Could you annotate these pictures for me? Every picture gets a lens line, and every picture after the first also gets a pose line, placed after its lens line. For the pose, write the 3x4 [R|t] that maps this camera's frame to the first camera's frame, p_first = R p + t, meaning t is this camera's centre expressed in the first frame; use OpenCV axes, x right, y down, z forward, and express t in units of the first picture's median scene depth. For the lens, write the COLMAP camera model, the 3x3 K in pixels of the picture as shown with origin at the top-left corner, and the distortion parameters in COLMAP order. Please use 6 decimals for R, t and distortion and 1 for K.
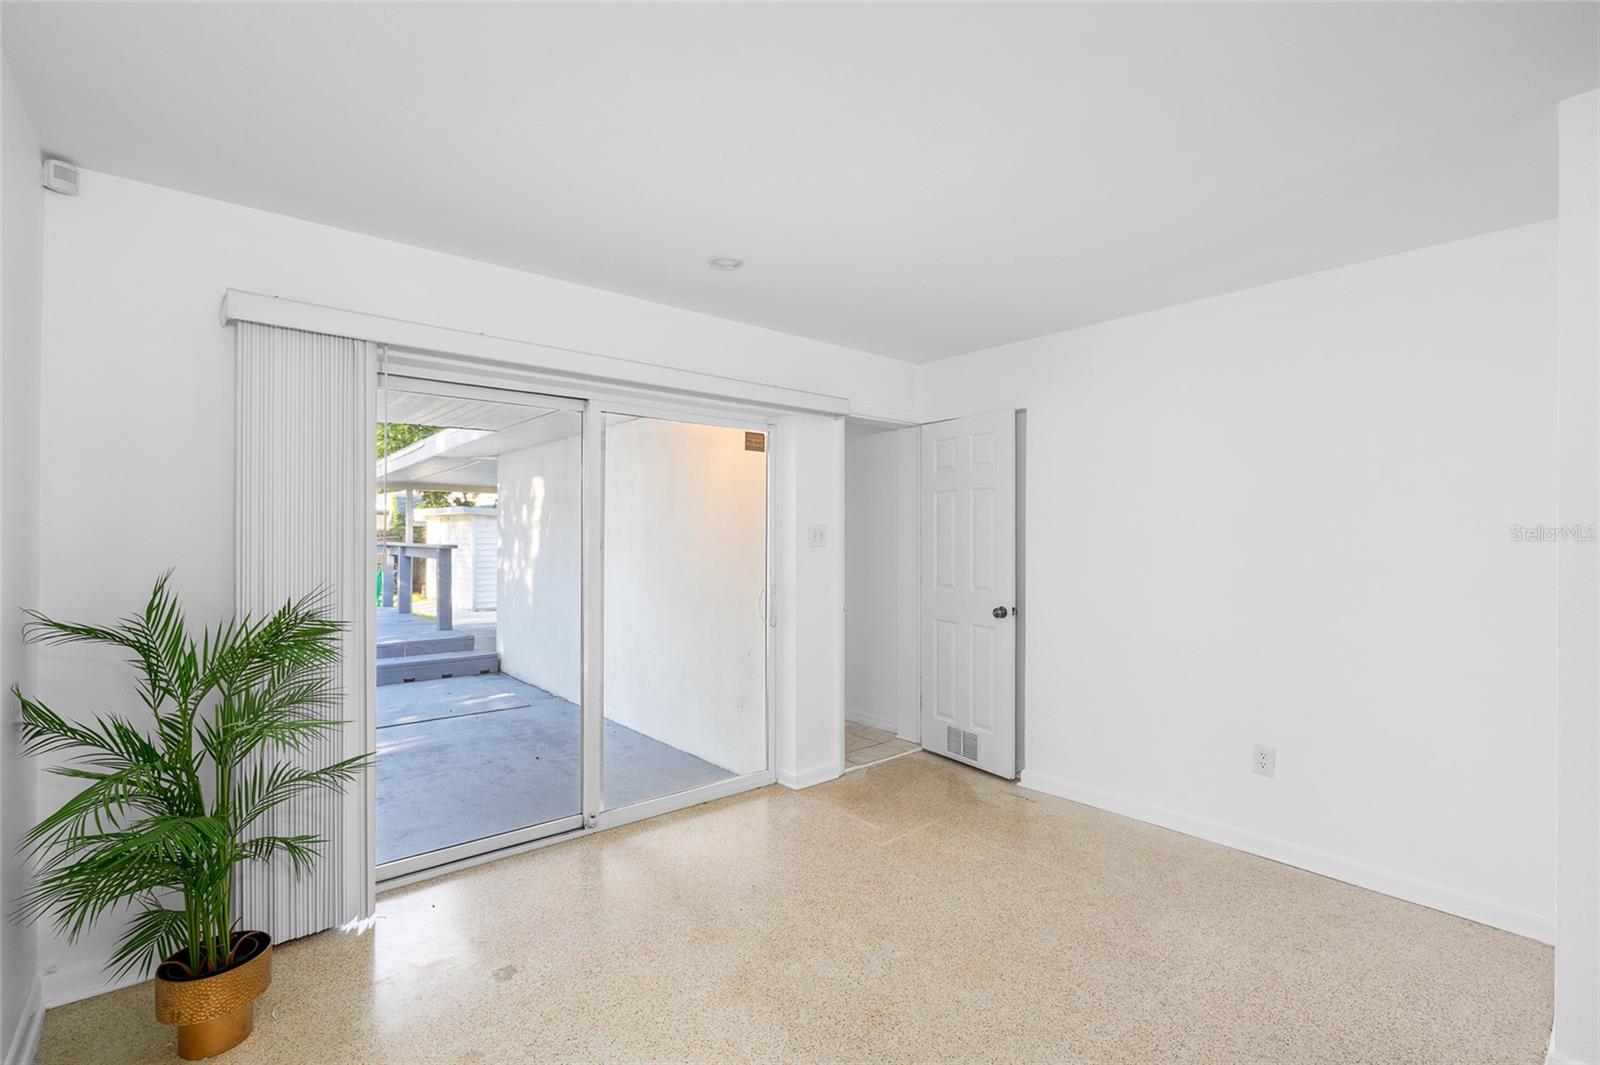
lens RADIAL K [[721.0, 0, 802.4], [0, 721.0, 537.8], [0, 0, 1]] dist [-0.001657, 0.000217]
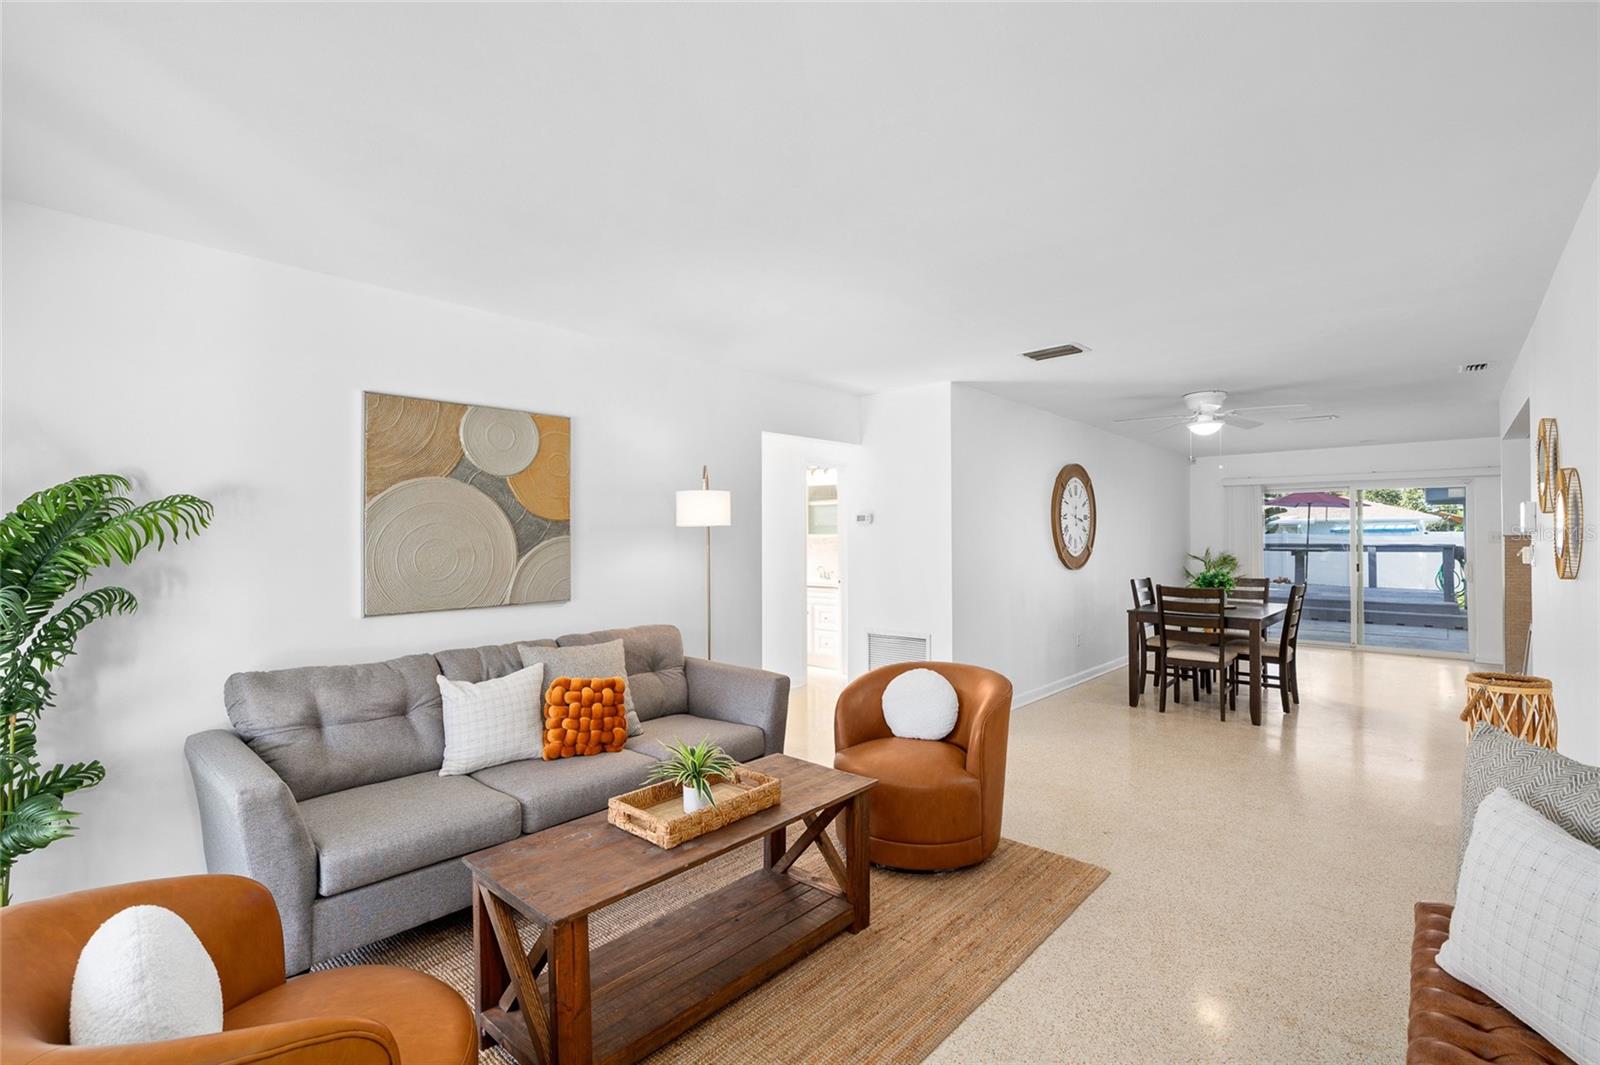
lens RADIAL K [[723.2, 0, 795.6], [0, 723.2, 523.1], [0, 0, 1]] dist [-0.000068, 0.000106]
pose [[0.157149, -0.019800, -0.987376, 3.338631], [0.001265, 0.999802, -0.019848, -0.008326], [0.987574, 0.001870, 0.157143, -2.388248]]
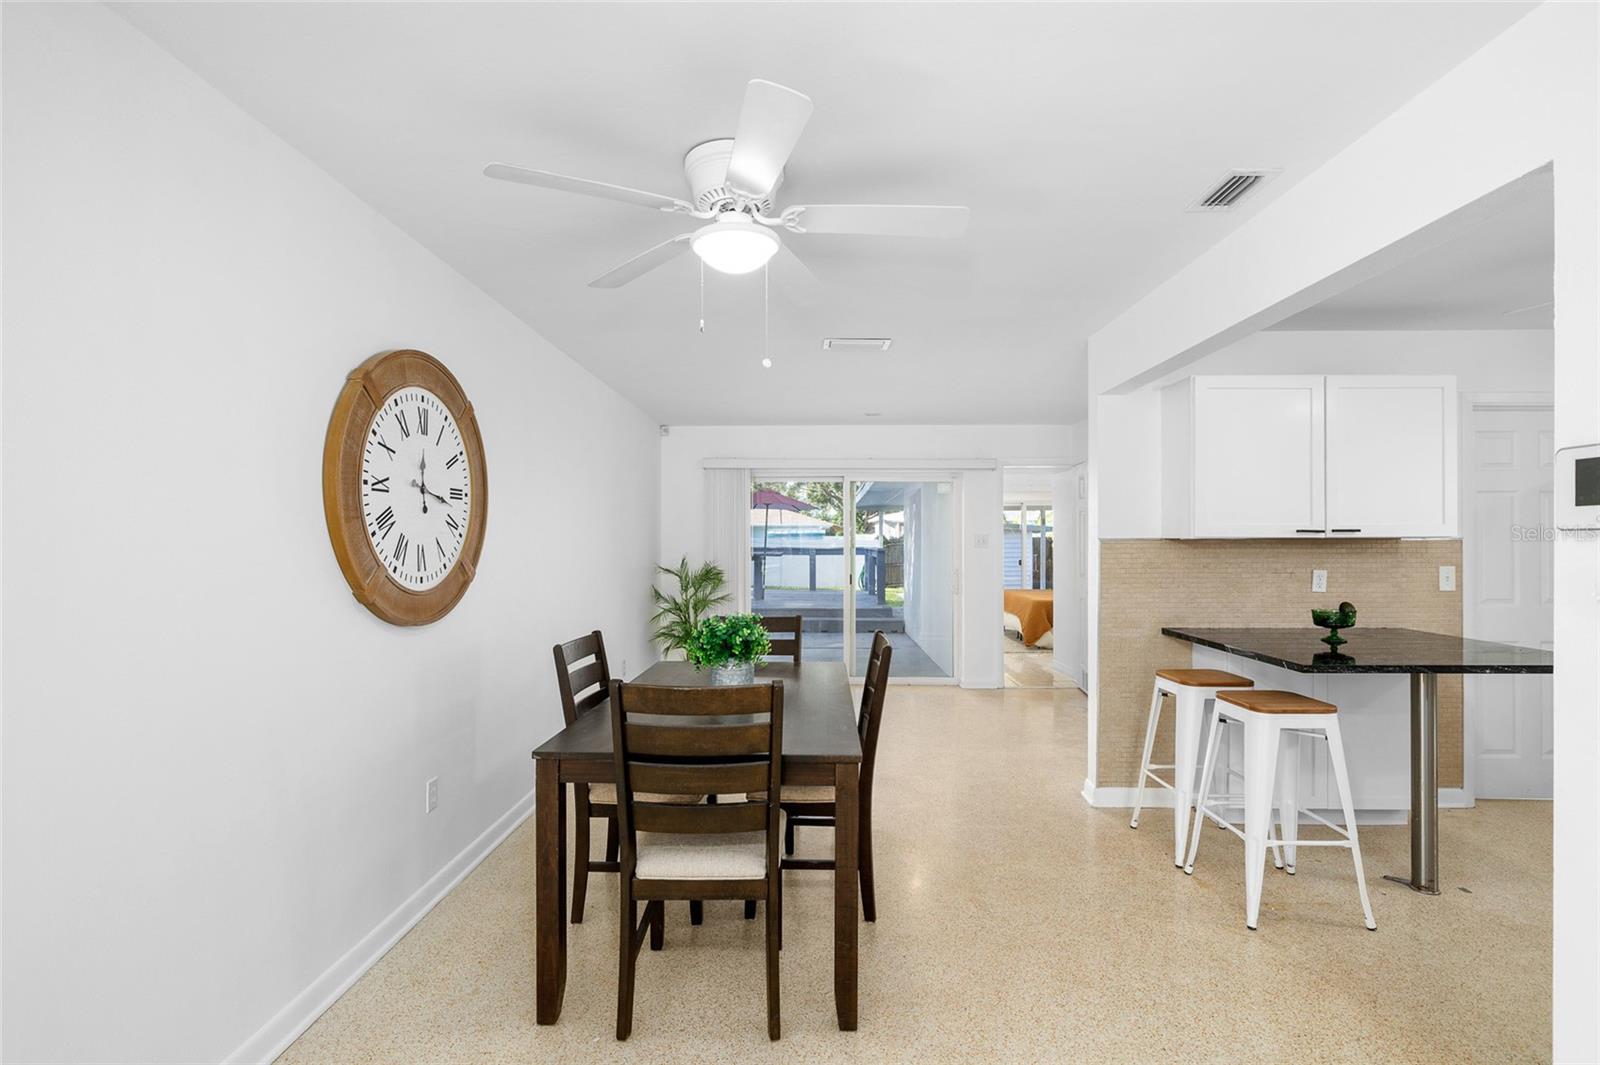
lens RADIAL K [[721.0, 0, 802.4], [0, 721.0, 537.8], [0, 0, 1]] dist [-0.001657, 0.000217]
pose [[0.766776, -0.002136, -0.641911, 1.573427], [0.000329, 0.999996, -0.002935, -0.011297], [0.641915, 0.002039, 0.766773, -1.122795]]
